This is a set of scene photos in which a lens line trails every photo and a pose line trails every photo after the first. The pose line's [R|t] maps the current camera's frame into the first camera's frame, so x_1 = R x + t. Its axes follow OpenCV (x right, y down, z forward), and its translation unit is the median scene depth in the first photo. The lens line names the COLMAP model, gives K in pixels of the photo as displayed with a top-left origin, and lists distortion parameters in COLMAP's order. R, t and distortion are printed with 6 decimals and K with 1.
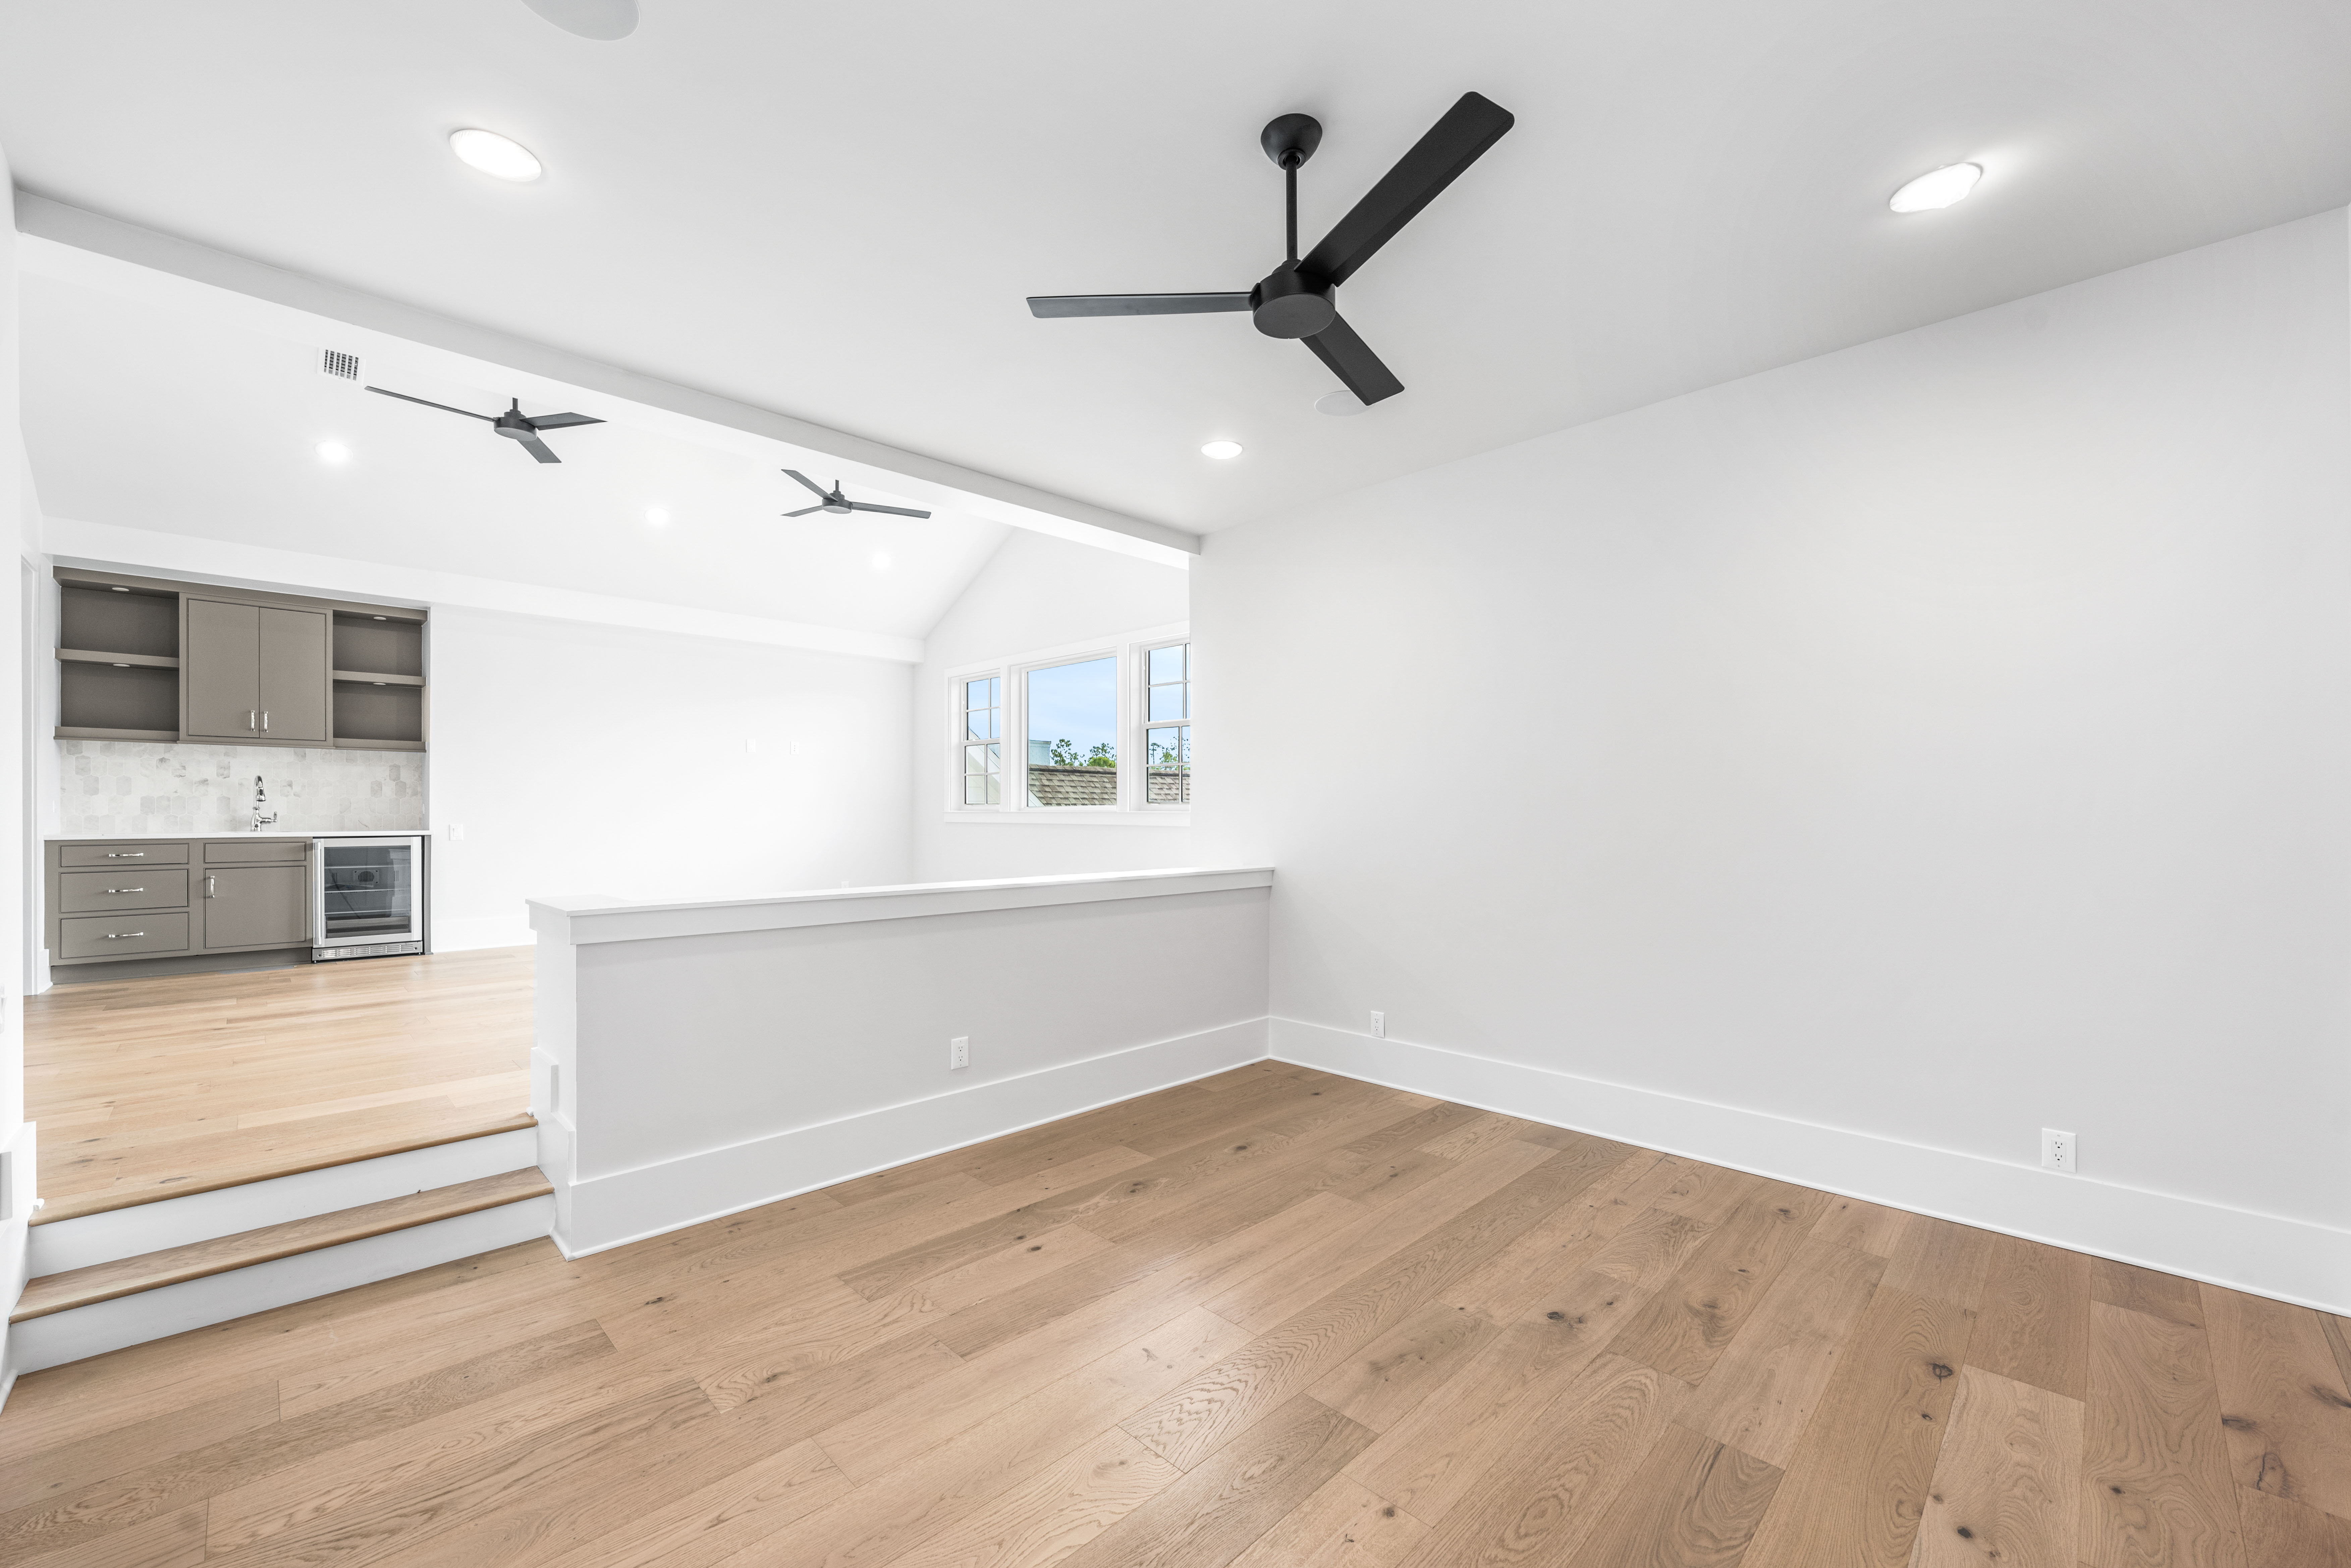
lens RADIAL K [[934.1, 0, 1169.3], [0, 934.1, 795.3], [0, 0, 1]] dist [-0.001740, -0.000145]
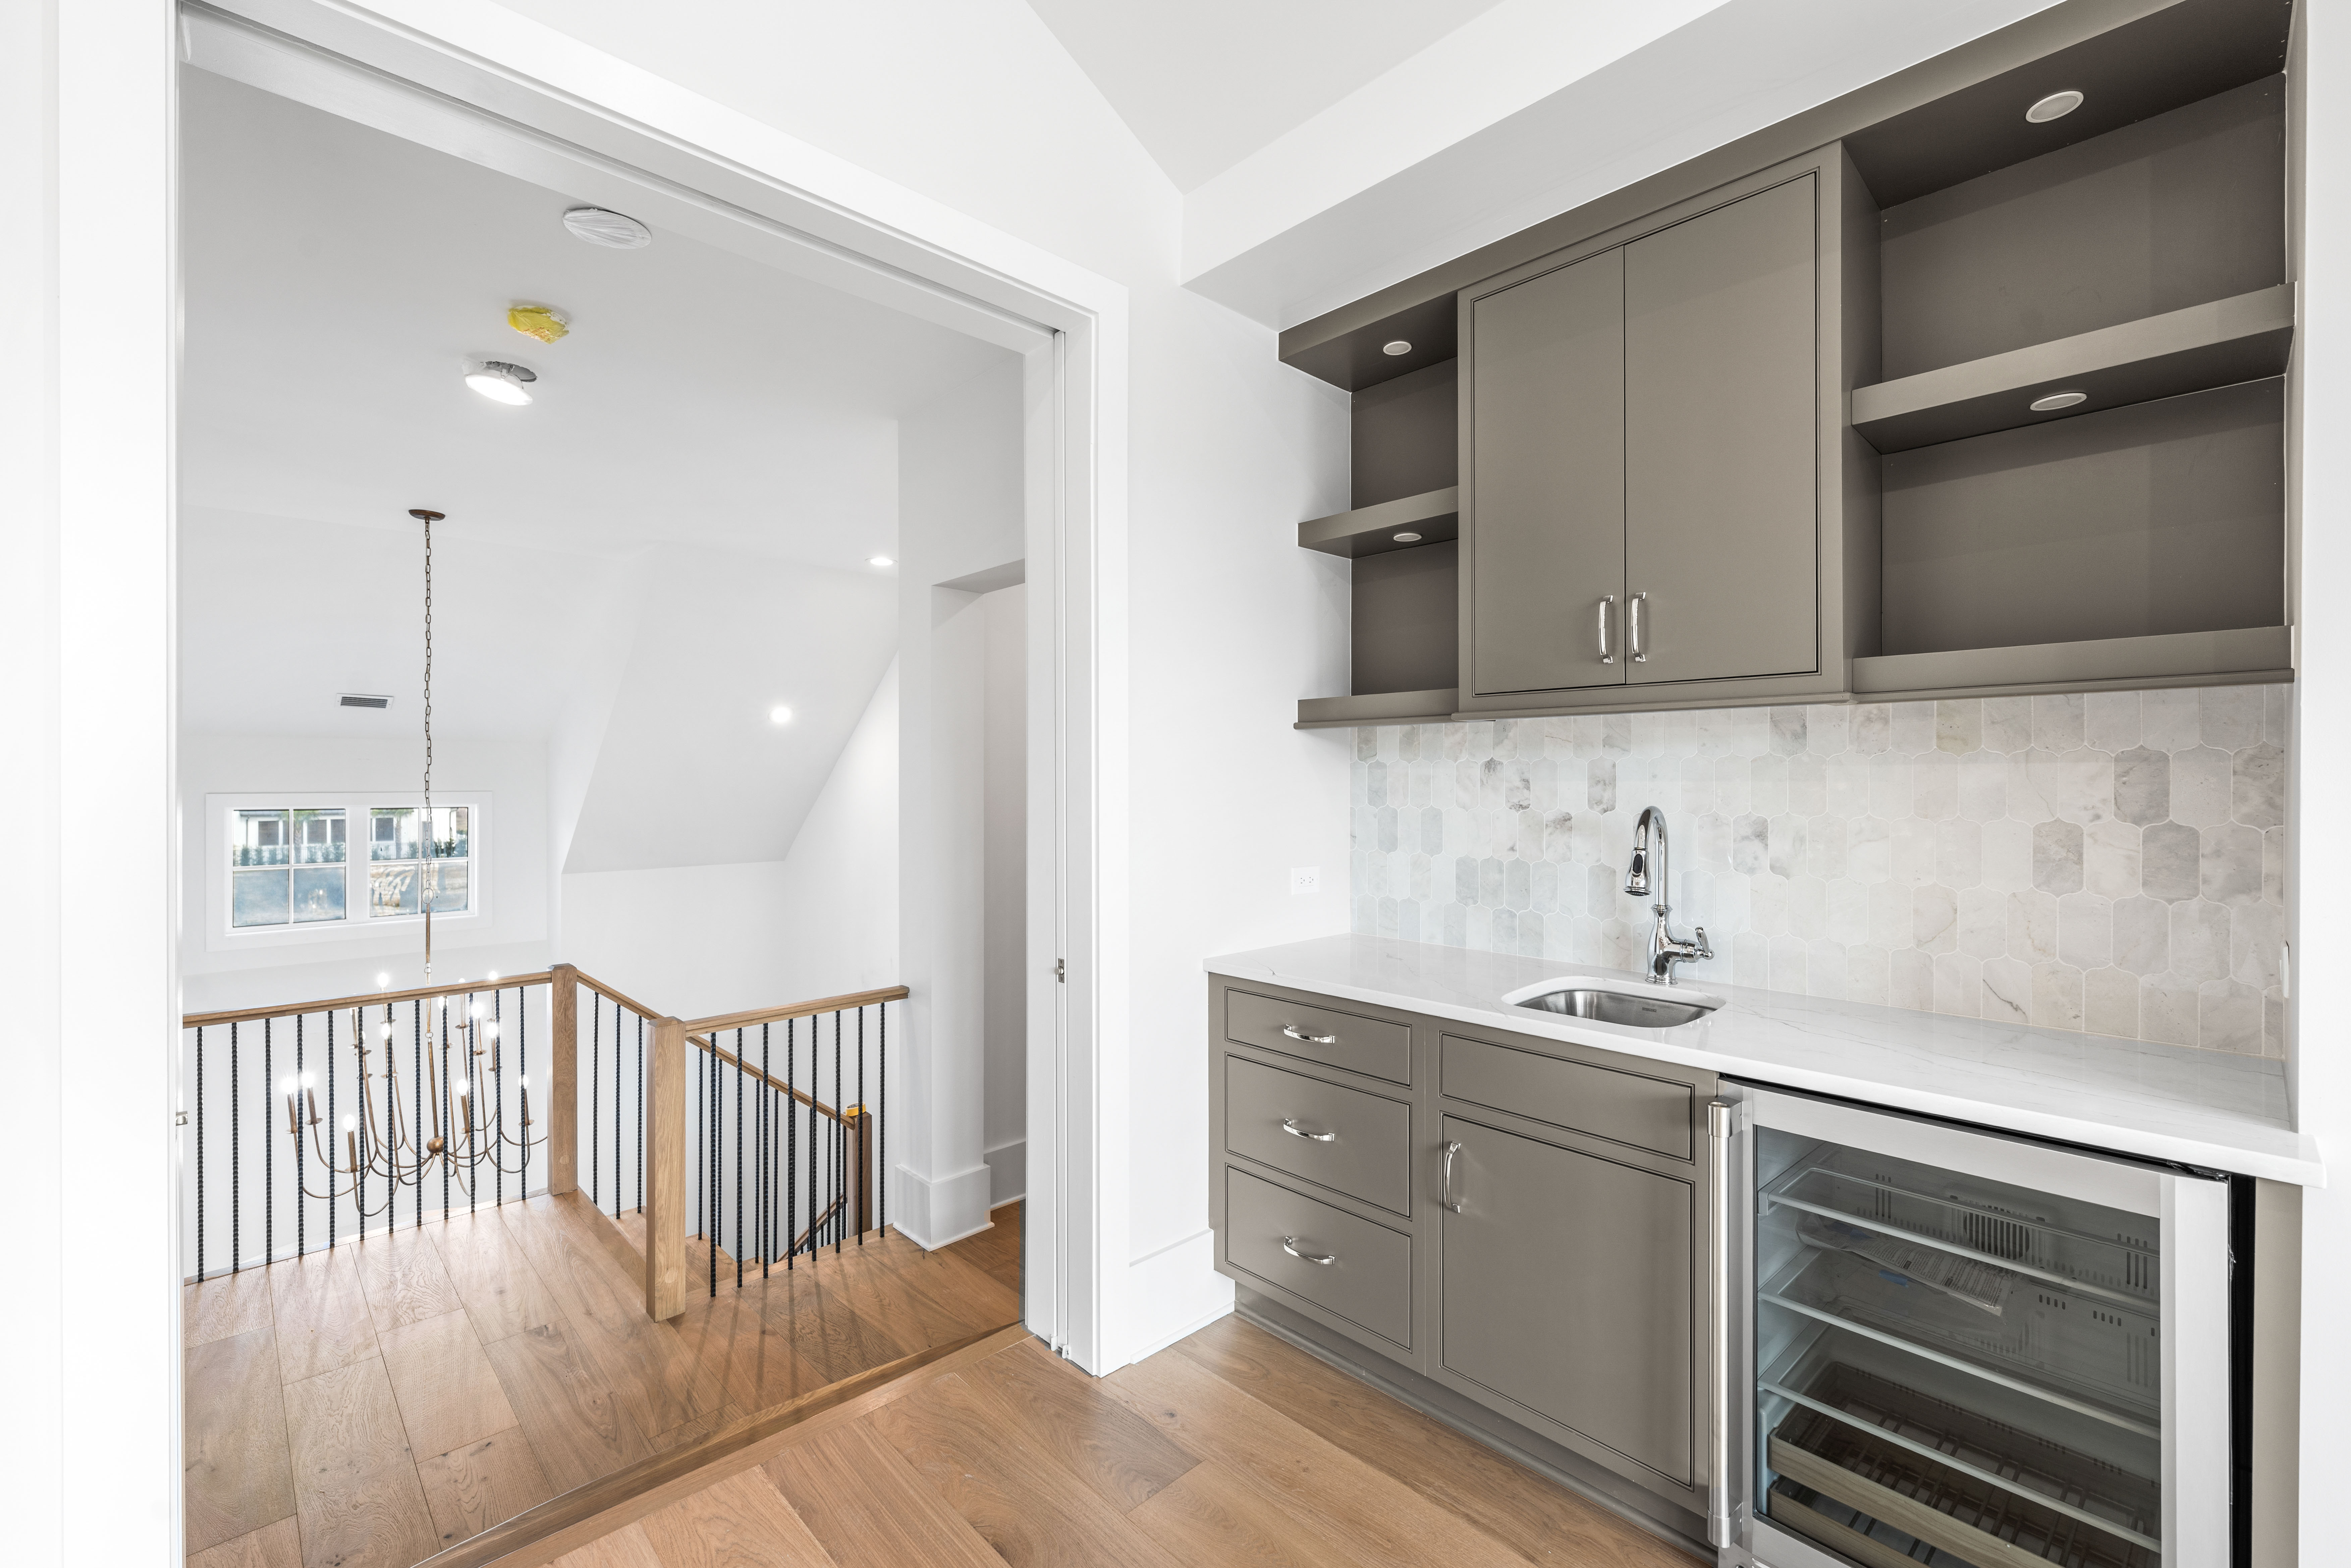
lens RADIAL K [[1001.2, 0, 1166.0], [0, 1001.2, 782.3], [0, 0, 1]] dist [-0.001917, -0.000495]
pose [[-0.025837, 0.003057, -0.999662, -0.643929], [0.020118, 0.999794, 0.002537, -0.033540], [0.999464, -0.020046, -0.025893, 0.850454]]
